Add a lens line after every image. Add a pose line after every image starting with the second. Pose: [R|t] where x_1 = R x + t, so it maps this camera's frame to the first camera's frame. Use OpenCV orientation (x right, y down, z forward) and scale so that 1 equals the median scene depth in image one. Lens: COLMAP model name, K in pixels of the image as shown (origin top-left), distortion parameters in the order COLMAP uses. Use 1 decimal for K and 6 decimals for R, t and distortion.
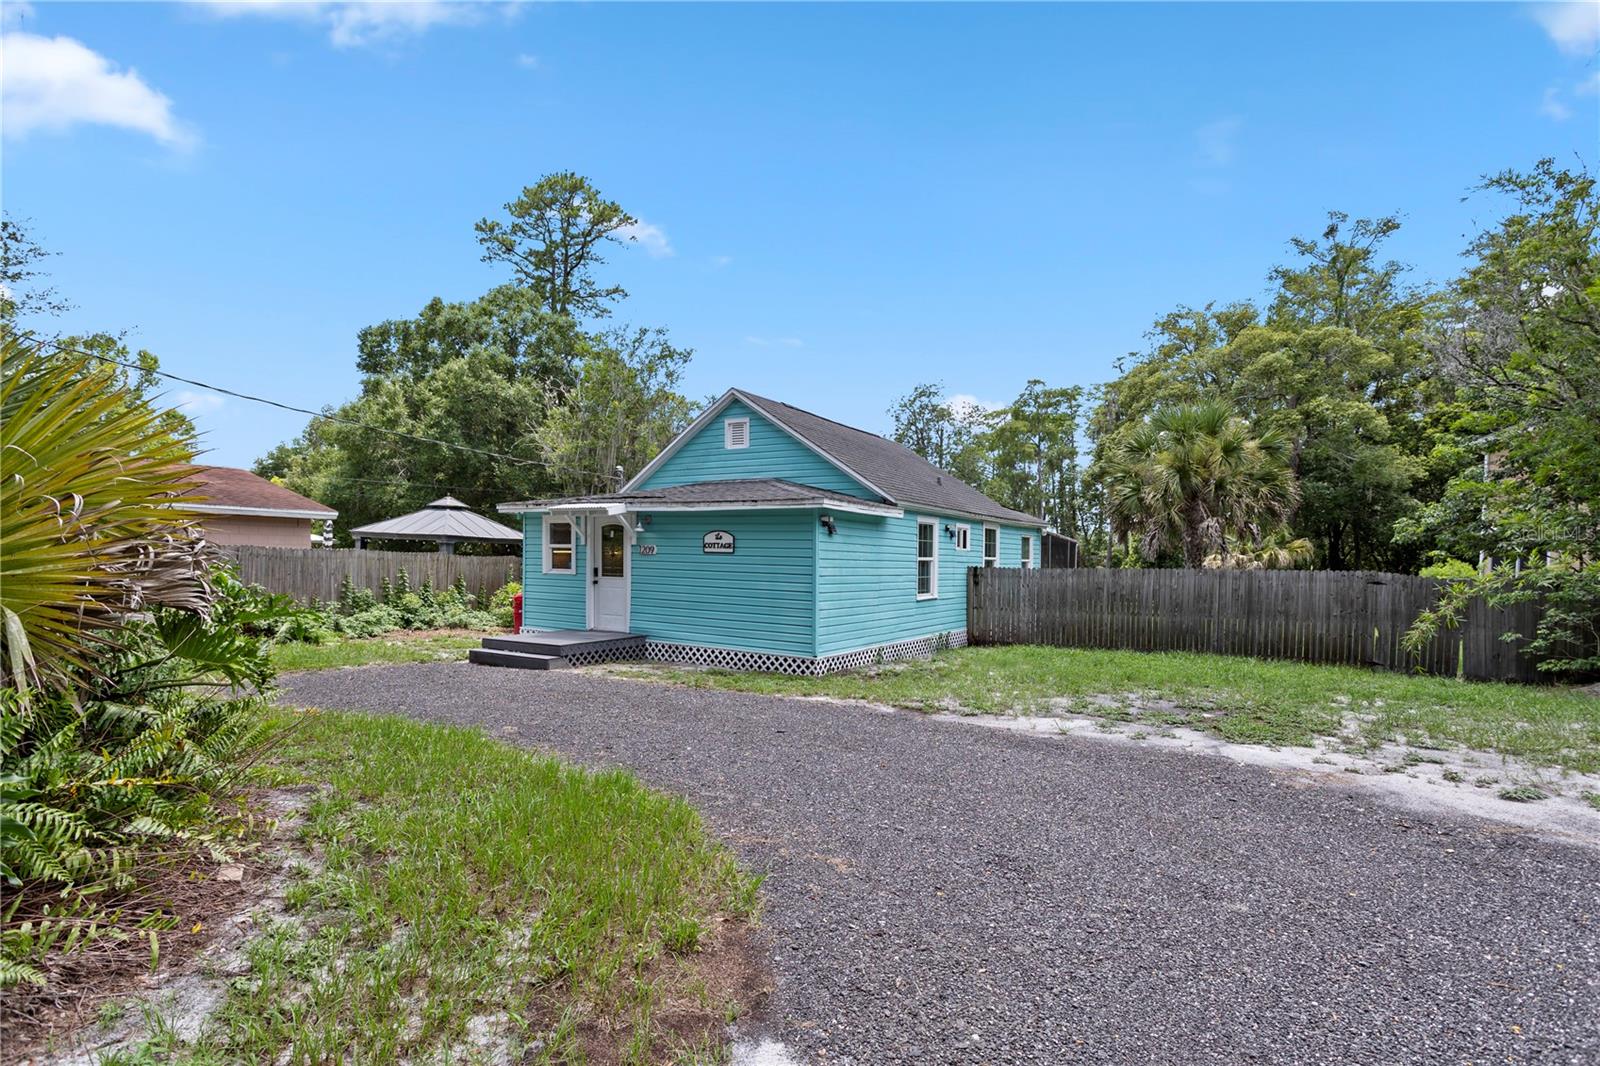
lens RADIAL K [[777.4, 0, 796.8], [0, 777.4, 571.7], [0, 0, 1]] dist [-0.036723, 0.014251]
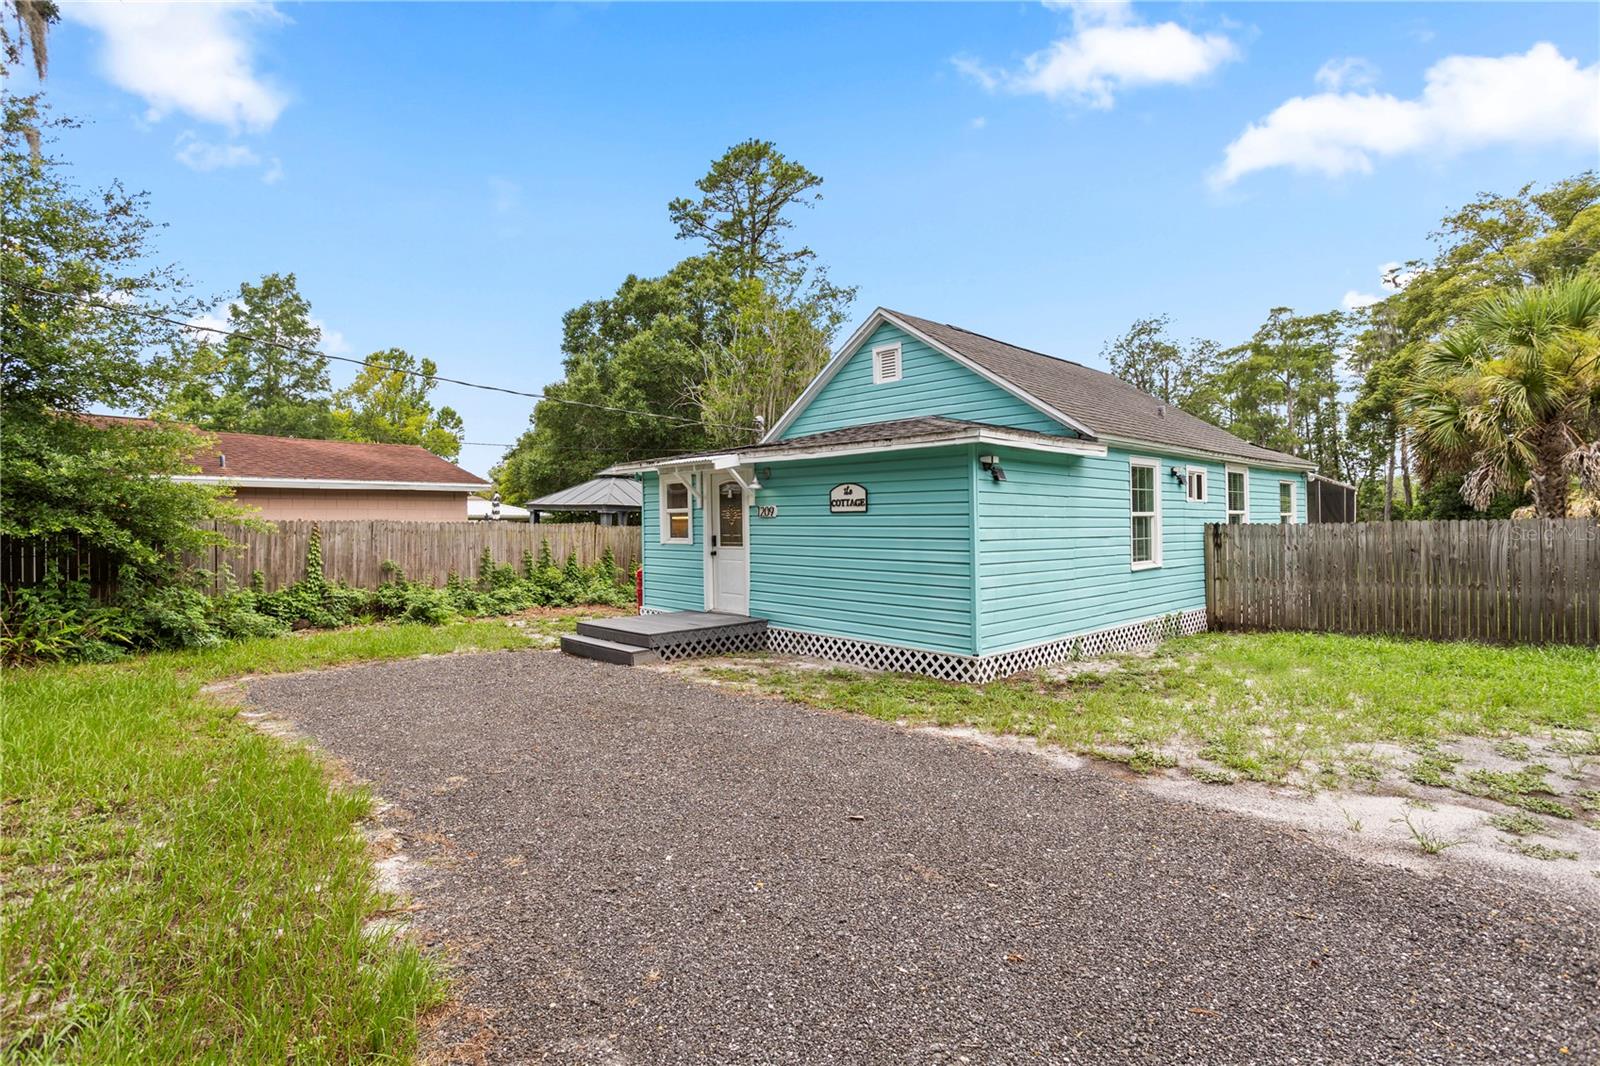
lens RADIAL K [[777.4, 0, 809.0], [0, 777.4, 524.8], [0, 0, 1]] dist [-0.036723, 0.014251]
pose [[0.967227, -0.024871, -0.252693, 0.041503], [0.020647, 0.999599, -0.019356, 0.001183], [0.253073, 0.013505, 0.967353, 0.197275]]
